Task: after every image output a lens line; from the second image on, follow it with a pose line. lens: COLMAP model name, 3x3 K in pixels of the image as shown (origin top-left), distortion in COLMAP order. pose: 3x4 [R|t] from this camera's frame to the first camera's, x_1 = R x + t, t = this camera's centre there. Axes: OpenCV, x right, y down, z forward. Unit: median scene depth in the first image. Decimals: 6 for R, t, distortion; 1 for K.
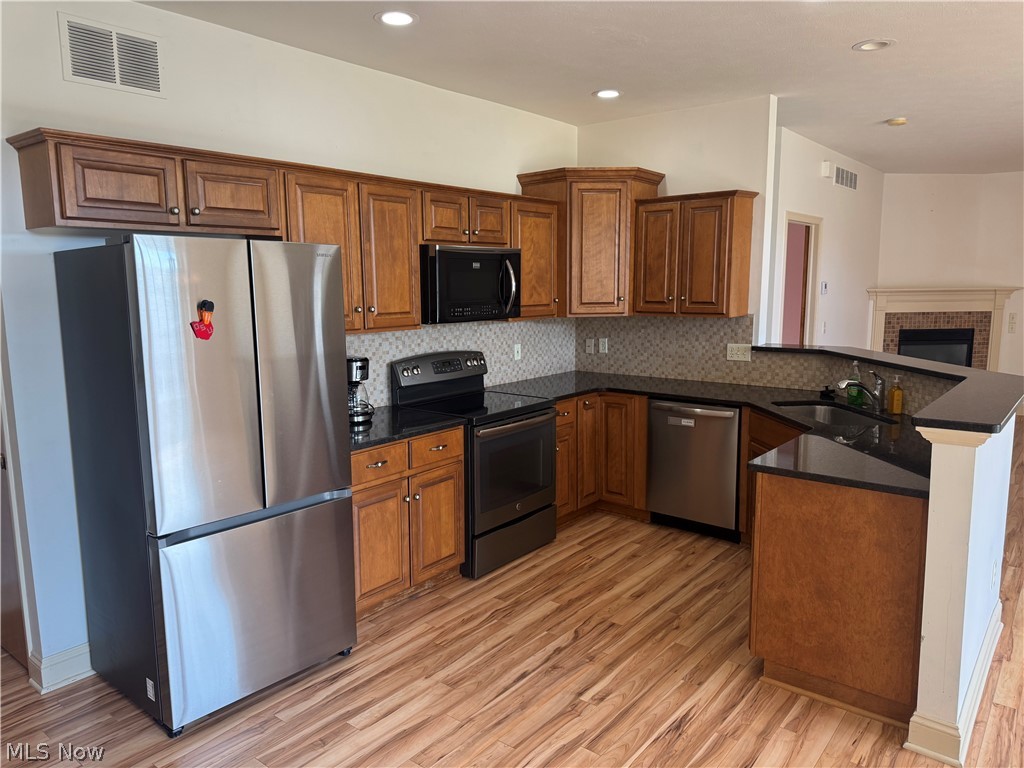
lens RADIAL K [[718.6, 0, 517.4], [0, 718.6, 381.4], [0, 0, 1]] dist [0.055999, -0.068297]
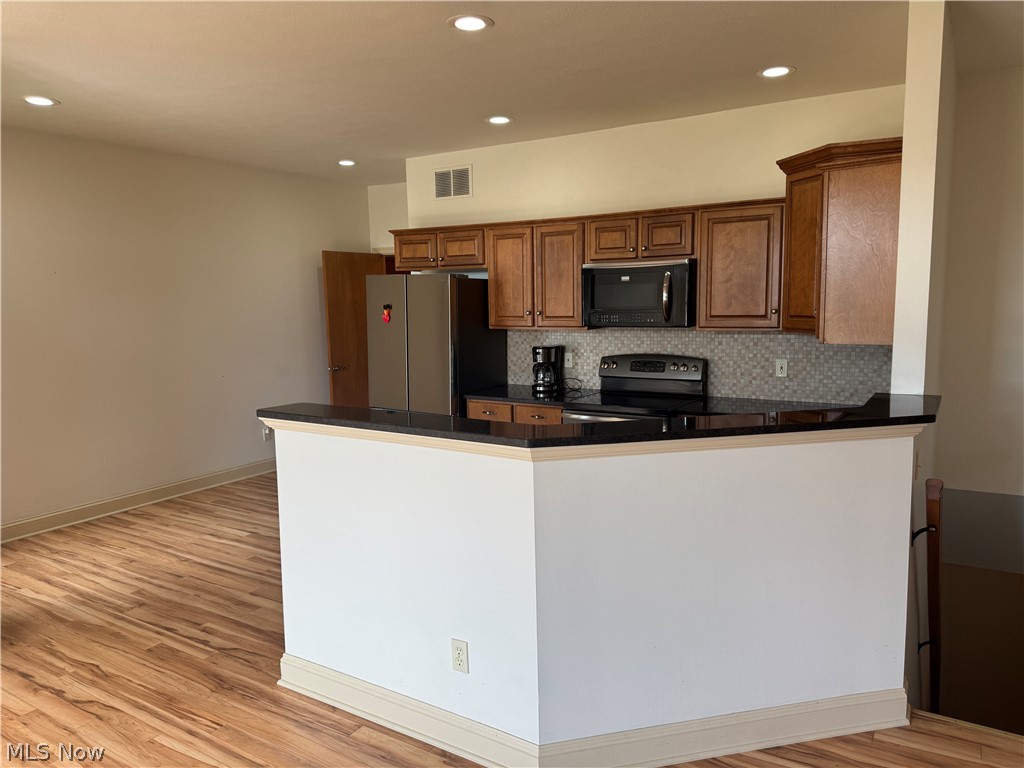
lens RADIAL K [[718.6, 0, 509.0], [0, 718.6, 382.9], [0, 0, 1]] dist [0.055999, -0.068297]
pose [[0.106609, 0.125262, -0.986379, 1.079835], [-0.121089, 0.986284, 0.112162, -0.103514], [0.986900, 0.107482, 0.120315, 0.696944]]
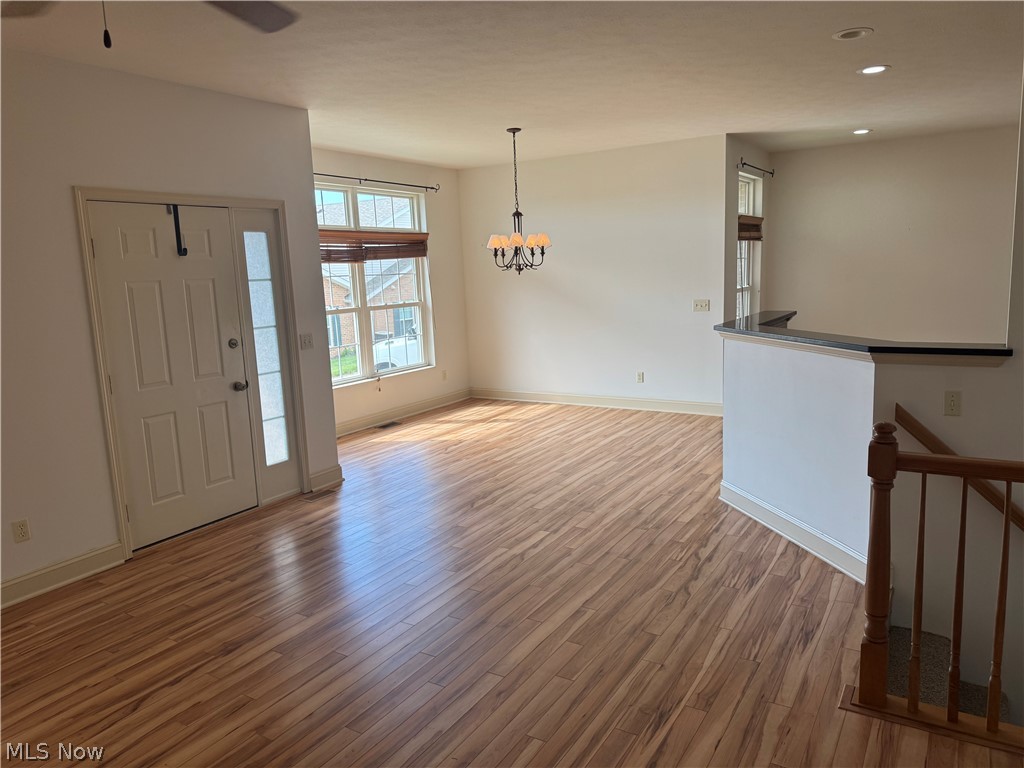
lens RADIAL K [[718.6, 0, 512.4], [0, 718.6, 382.6], [0, 0, 1]] dist [0.055999, -0.068297]
pose [[-0.992273, 0.064009, -0.106289, 0.998116], [0.029718, 0.954327, 0.297281, -0.262938], [0.120463, 0.291825, -0.948855, 1.842582]]
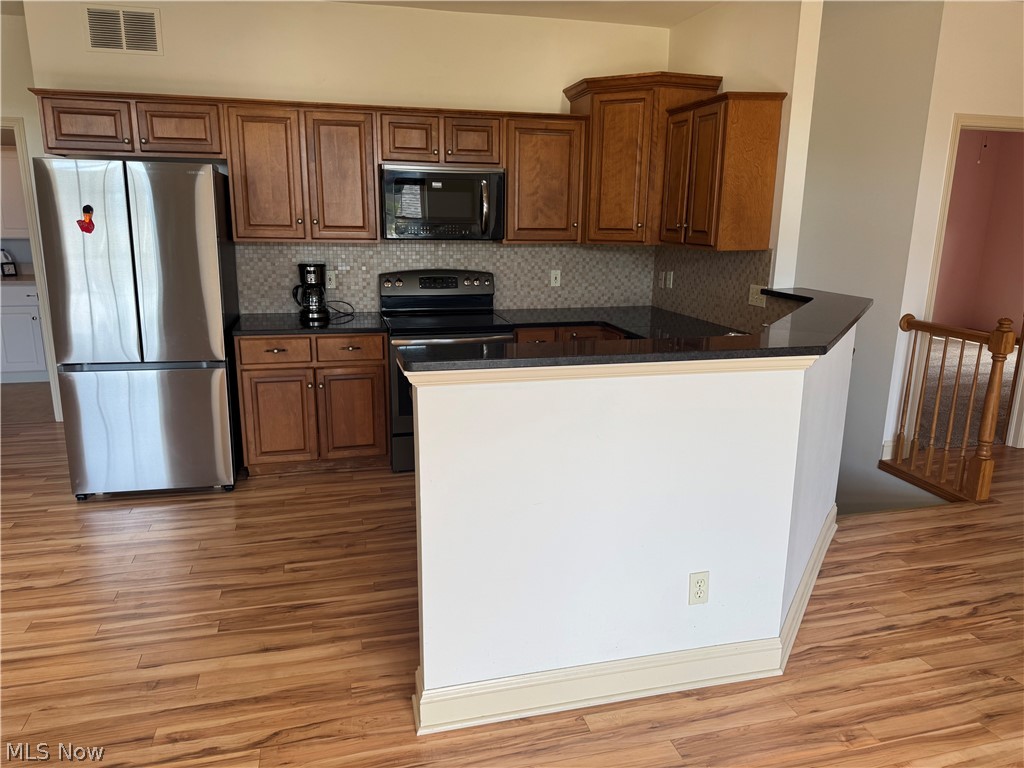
lens RADIAL K [[718.6, 0, 512.2], [0, 718.6, 388.9], [0, 0, 1]] dist [0.055999, -0.068297]
pose [[0.798182, 0.161236, -0.580439, 0.688145], [-0.102923, 0.985849, 0.132319, -0.019231], [0.593560, -0.045874, 0.803481, 0.208308]]
